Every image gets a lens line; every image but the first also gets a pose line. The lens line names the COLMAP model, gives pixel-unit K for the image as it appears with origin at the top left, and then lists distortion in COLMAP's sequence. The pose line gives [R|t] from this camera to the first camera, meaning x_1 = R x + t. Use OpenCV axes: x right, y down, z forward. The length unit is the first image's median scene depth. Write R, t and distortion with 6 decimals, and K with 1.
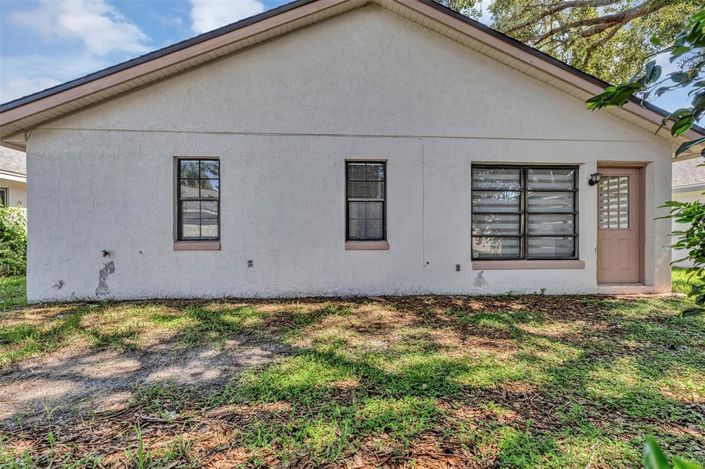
lens RADIAL K [[317.2, 0, 353.2], [0, 317.2, 233.5], [0, 0, 1]] dist [0.004335, 0.000541]
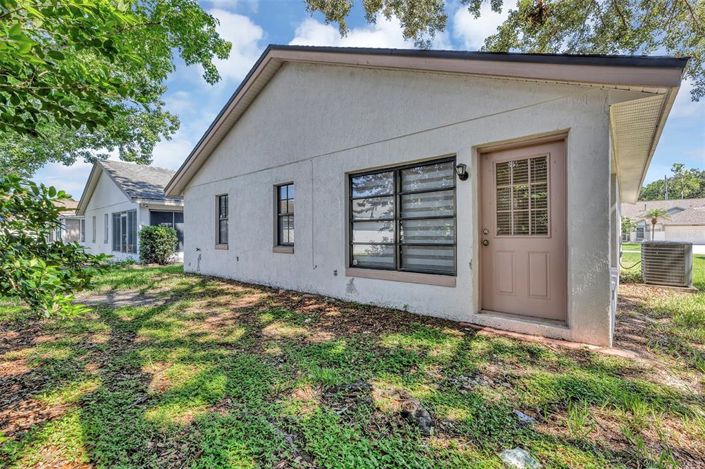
lens RADIAL K [[317.2, 0, 353.2], [0, 317.2, 233.5], [0, 0, 1]] dist [0.004335, 0.000541]
pose [[0.708441, -0.007266, -0.705732, 1.105969], [-0.001822, 0.999925, -0.012124, -0.012131], [0.705768, 0.009875, 0.708375, 0.273012]]
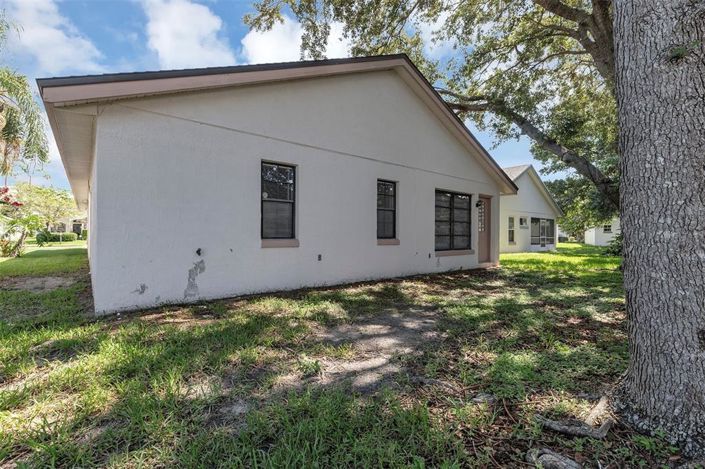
lens RADIAL K [[317.2, 0, 353.2], [0, 317.2, 233.5], [0, 0, 1]] dist [0.004335, 0.000541]
pose [[0.813775, 0.007425, 0.581133, -0.855494], [-0.011131, 0.999934, 0.002811, -0.000871], [-0.581074, -0.008756, 0.813804, -0.039872]]
